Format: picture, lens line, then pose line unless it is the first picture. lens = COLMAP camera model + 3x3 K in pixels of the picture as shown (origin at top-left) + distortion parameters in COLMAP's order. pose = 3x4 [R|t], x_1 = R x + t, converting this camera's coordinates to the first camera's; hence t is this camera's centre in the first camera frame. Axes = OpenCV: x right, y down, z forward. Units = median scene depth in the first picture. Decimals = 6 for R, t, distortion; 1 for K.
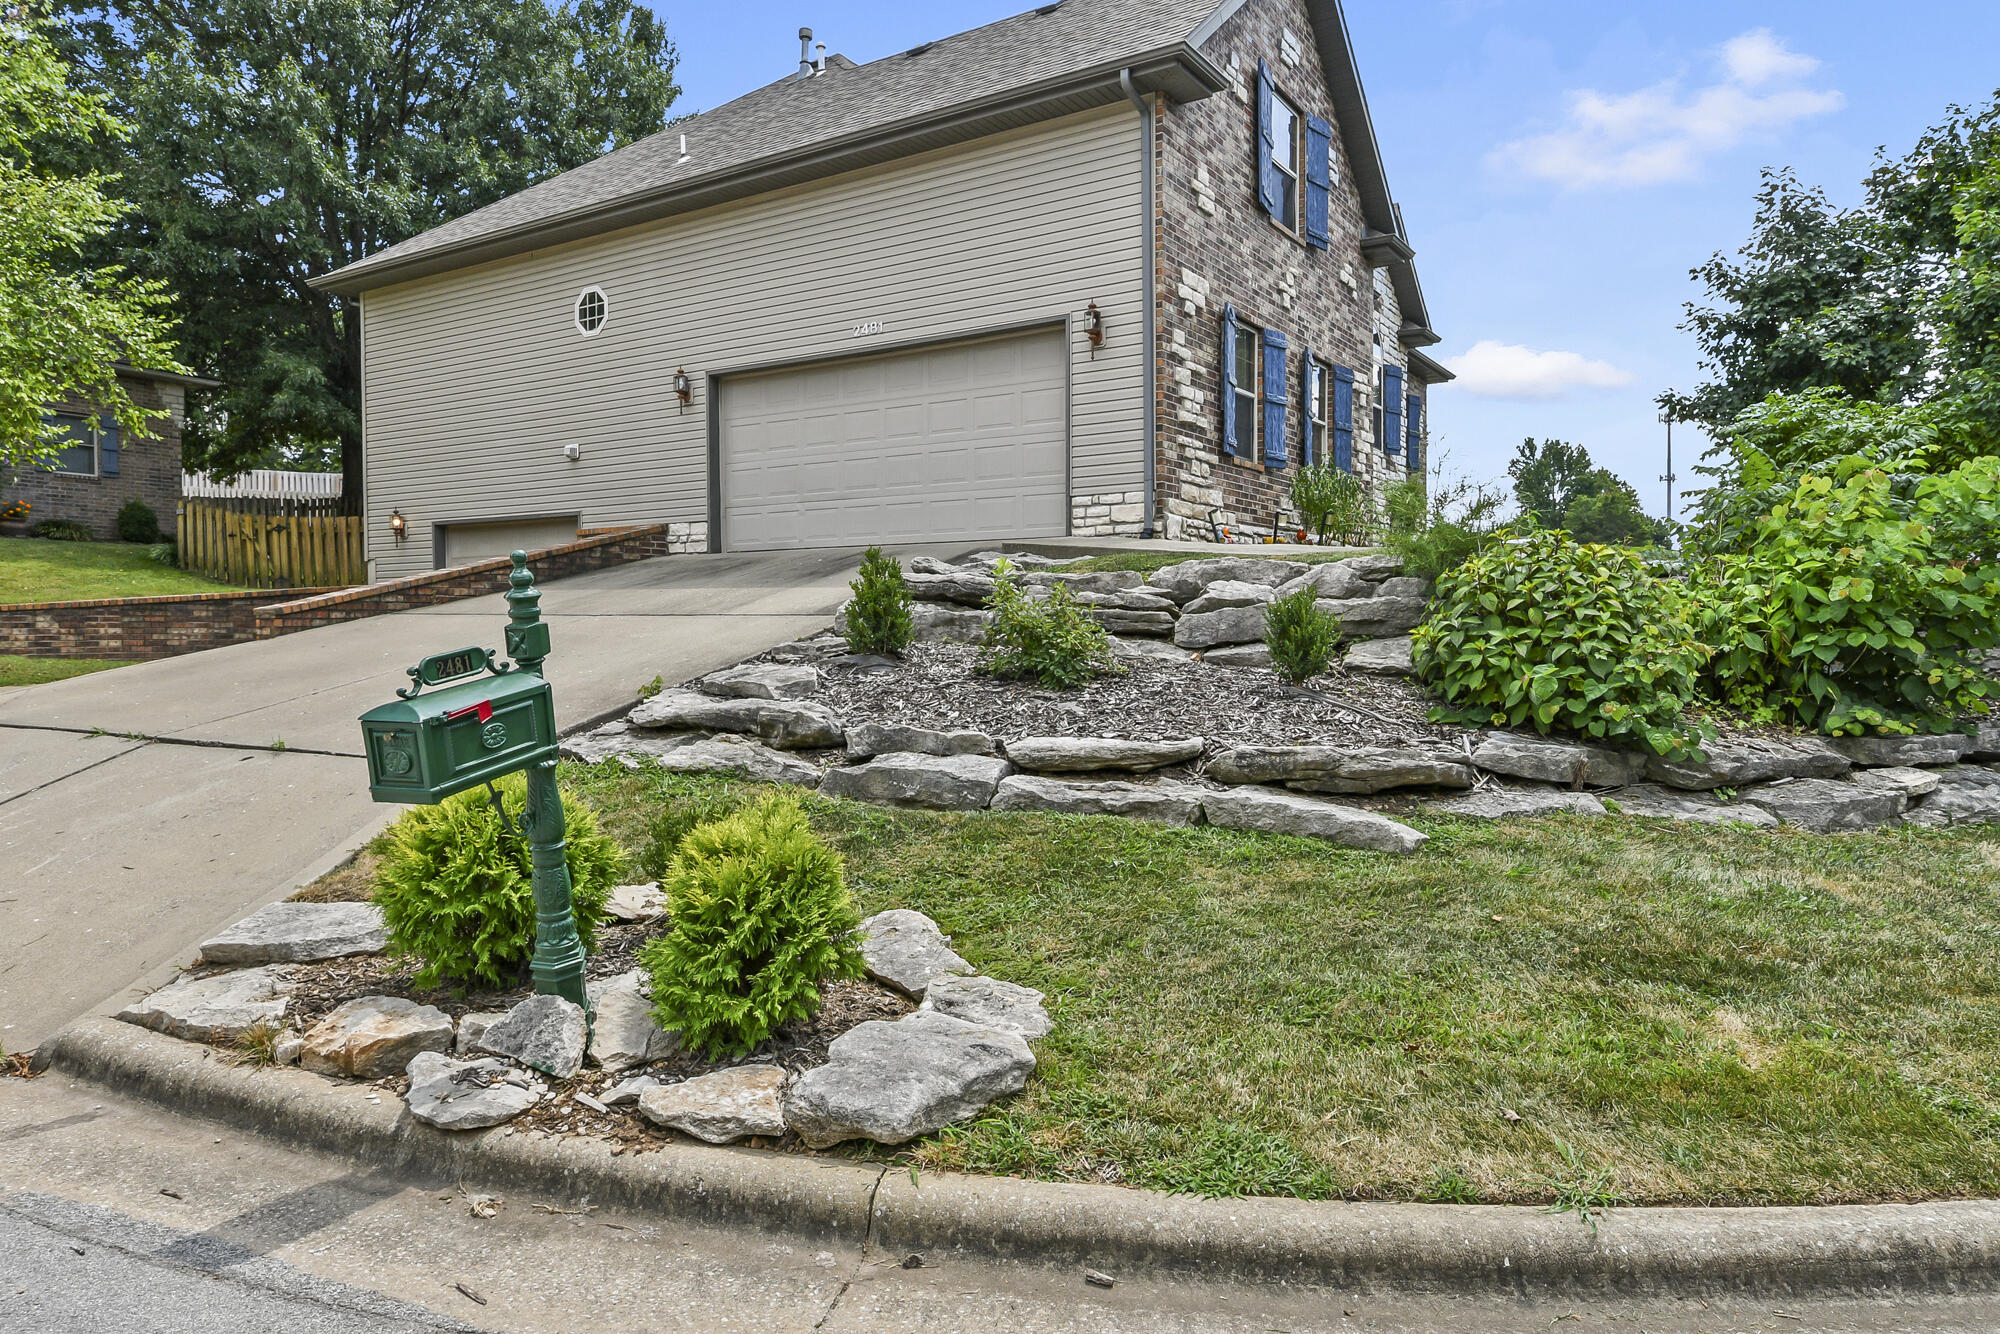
lens RADIAL K [[1221.5, 0, 994.9], [0, 1221.5, 668.4], [0, 0, 1]] dist [0.026438, 0.000446]
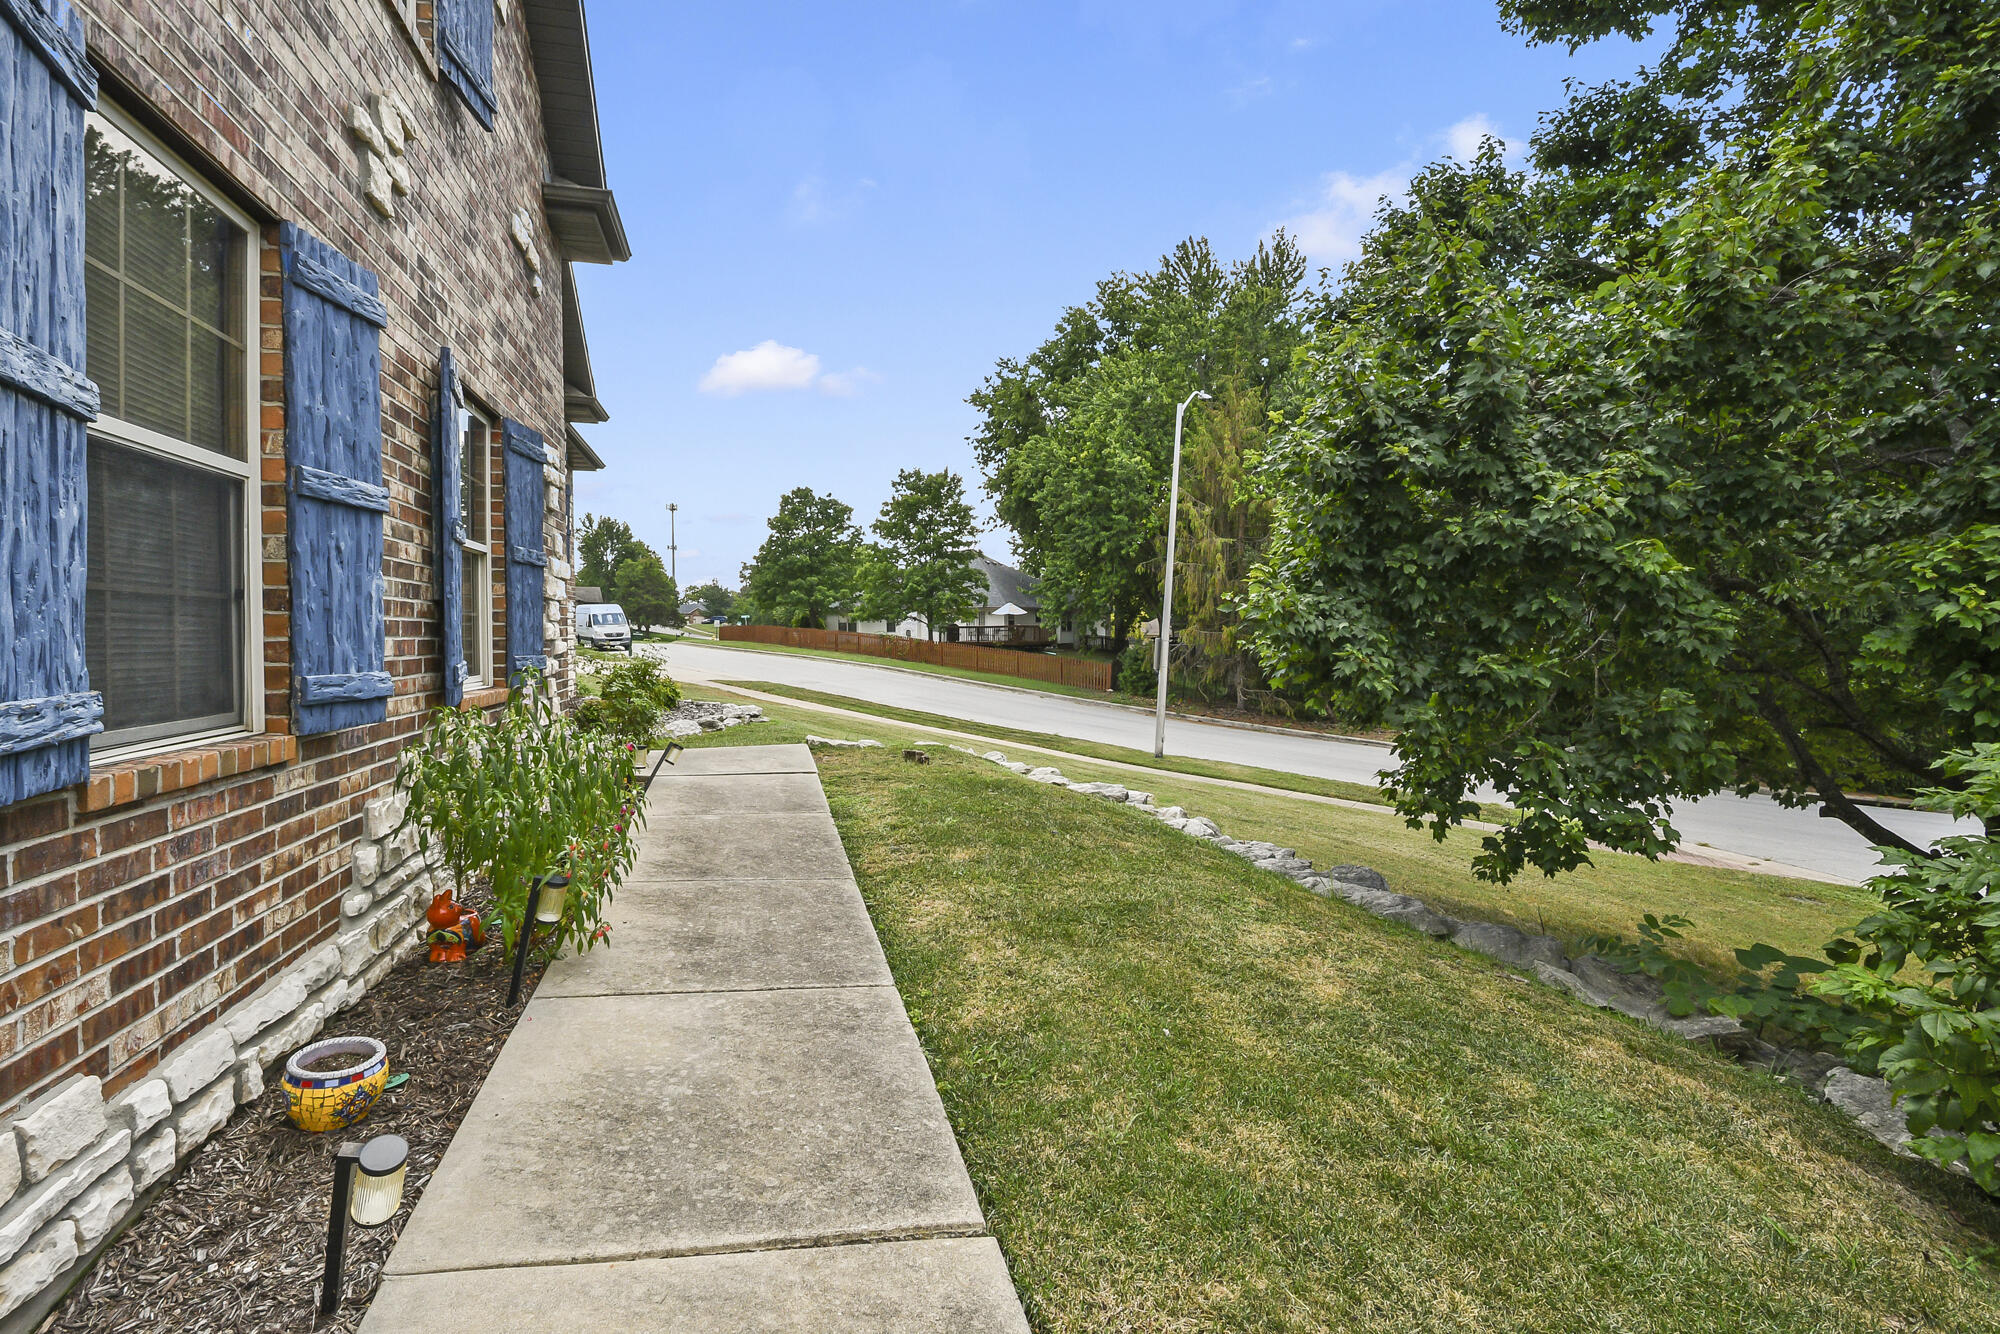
lens RADIAL K [[897.0, 0, 985.1], [0, 897.0, 640.5], [0, 0, 1]] dist [0.011243, -0.002797]
pose [[0.670759, 0.000643, 0.741675, 0.162756], [0.030123, 0.999151, -0.028108, -0.163450], [-0.741064, 0.041195, 0.670170, 0.703031]]
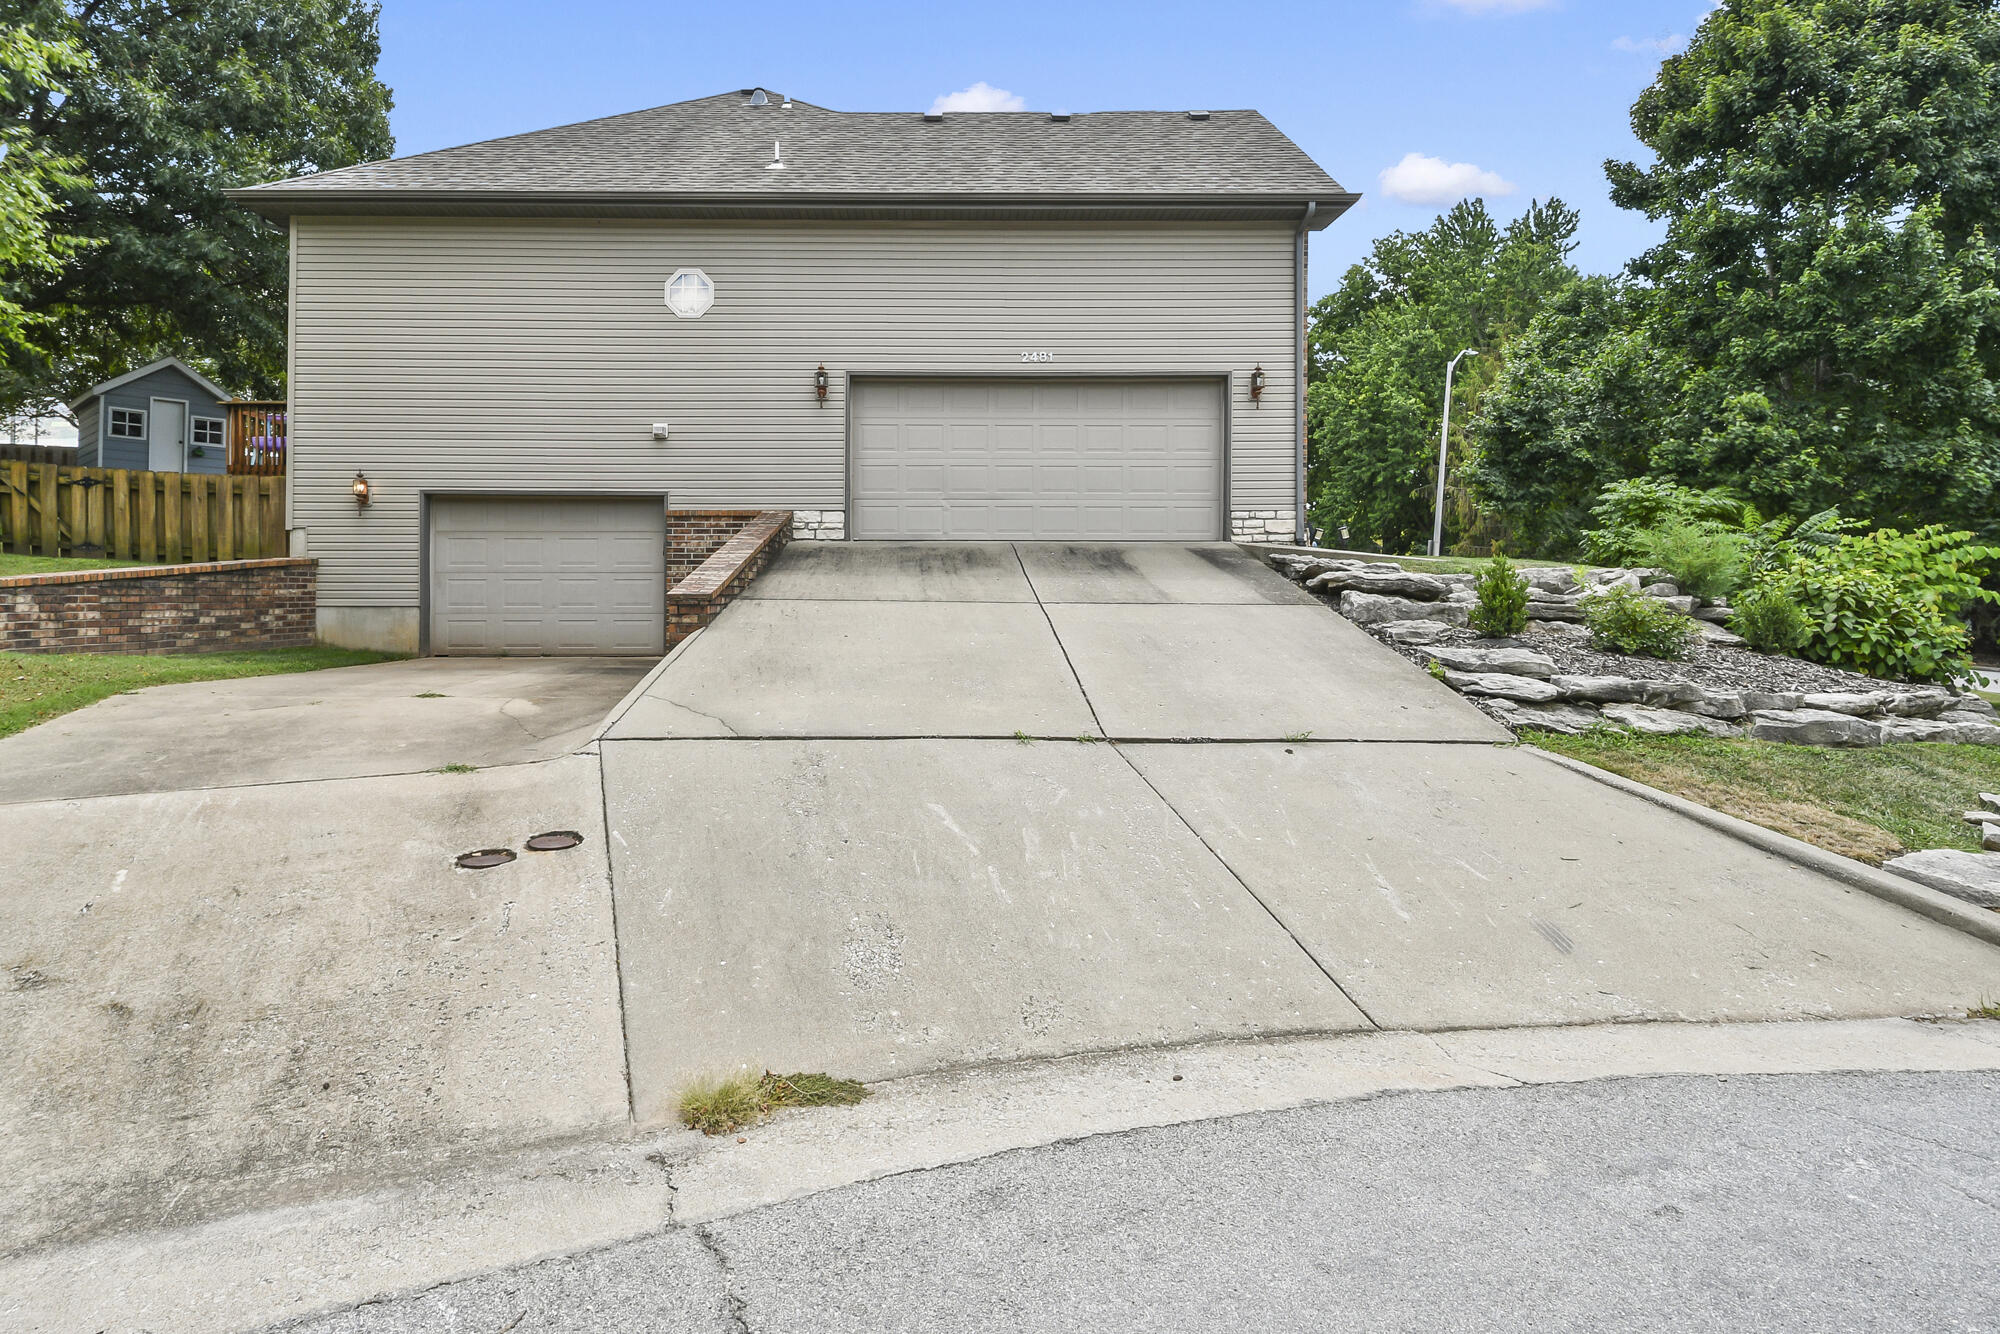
lens RADIAL K [[995.1, 0, 940.7], [0, 995.1, 599.5], [0, 0, 1]] dist [0.003302, 0.000628]
pose [[0.842622, 0.005425, 0.538478, -0.625752], [0.014106, 0.999384, -0.032143, -0.013813], [-0.538321, 0.034680, 0.842026, 0.227851]]
